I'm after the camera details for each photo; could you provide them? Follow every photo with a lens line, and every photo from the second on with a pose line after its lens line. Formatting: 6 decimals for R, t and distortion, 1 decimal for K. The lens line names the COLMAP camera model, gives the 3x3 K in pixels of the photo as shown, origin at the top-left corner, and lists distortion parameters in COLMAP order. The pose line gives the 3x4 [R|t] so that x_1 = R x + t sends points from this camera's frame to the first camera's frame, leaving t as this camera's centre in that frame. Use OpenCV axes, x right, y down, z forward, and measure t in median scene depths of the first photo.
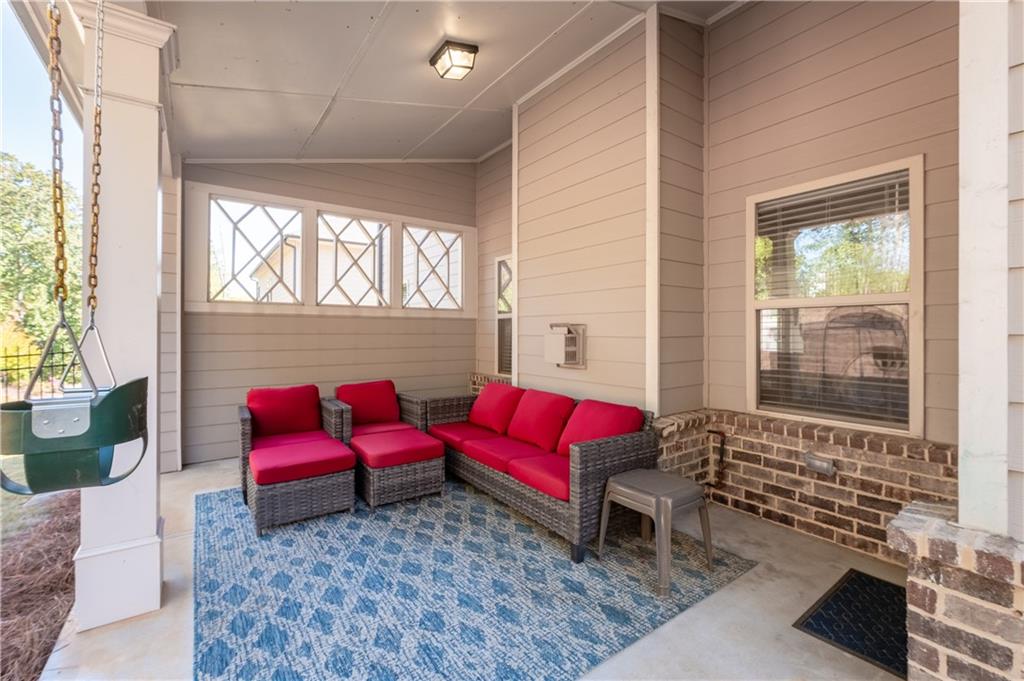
lens RADIAL K [[429.2, 0, 494.9], [0, 429.2, 333.5], [0, 0, 1]] dist [0.000234, 0.000397]
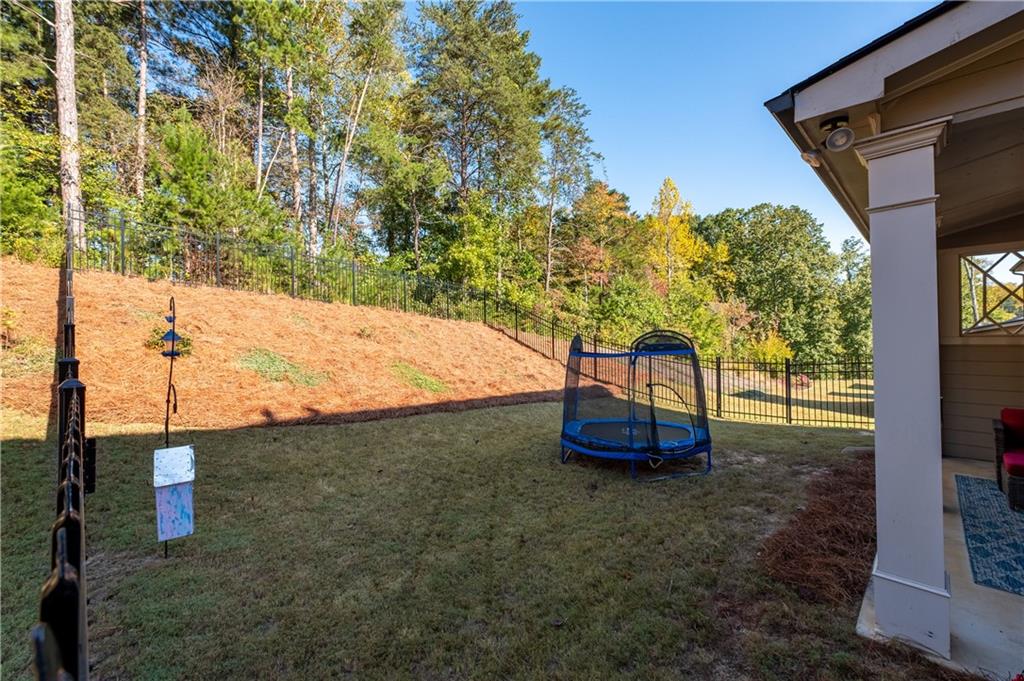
lens RADIAL K [[429.2, 0, 494.9], [0, 429.2, 333.5], [0, 0, 1]] dist [0.000234, 0.000397]
pose [[0.168601, -0.013262, -0.985595, 0.478314], [0.014488, 0.999835, -0.010976, -0.107971], [0.985578, -0.012429, 0.168765, -0.772139]]
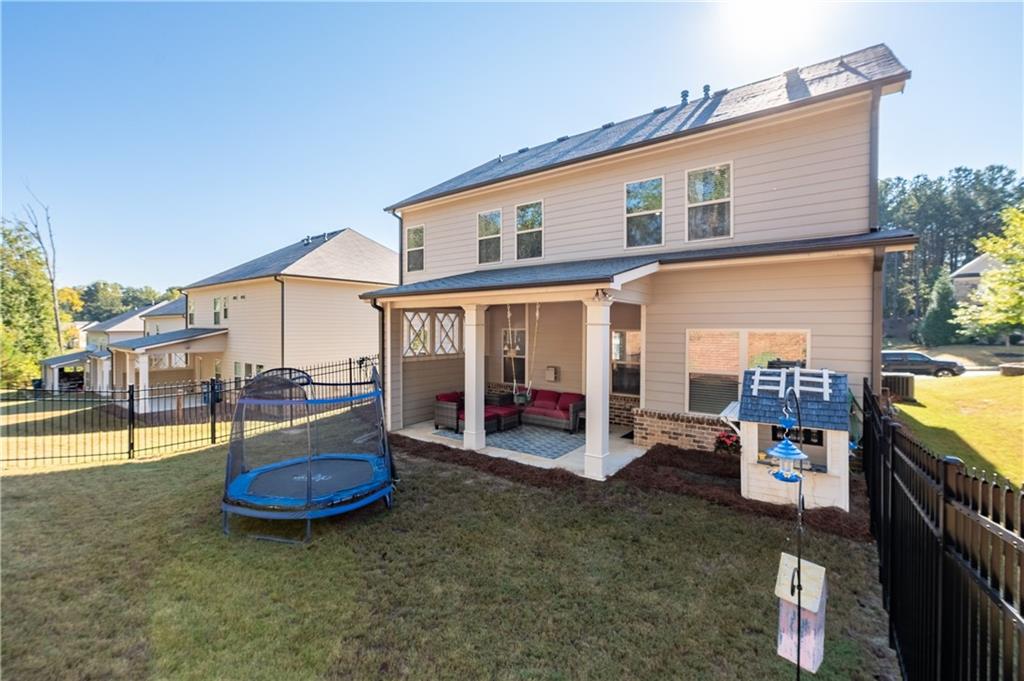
lens RADIAL K [[444.0, 0, 492.5], [0, 444.0, 333.7], [0, 0, 1]] dist [-0.008863, 0.000309]
pose [[0.956543, -0.003598, 0.291568, -1.130013], [0.000404, 0.999939, 0.011013, -0.285772], [-0.291590, -0.010417, 0.956487, -1.783570]]
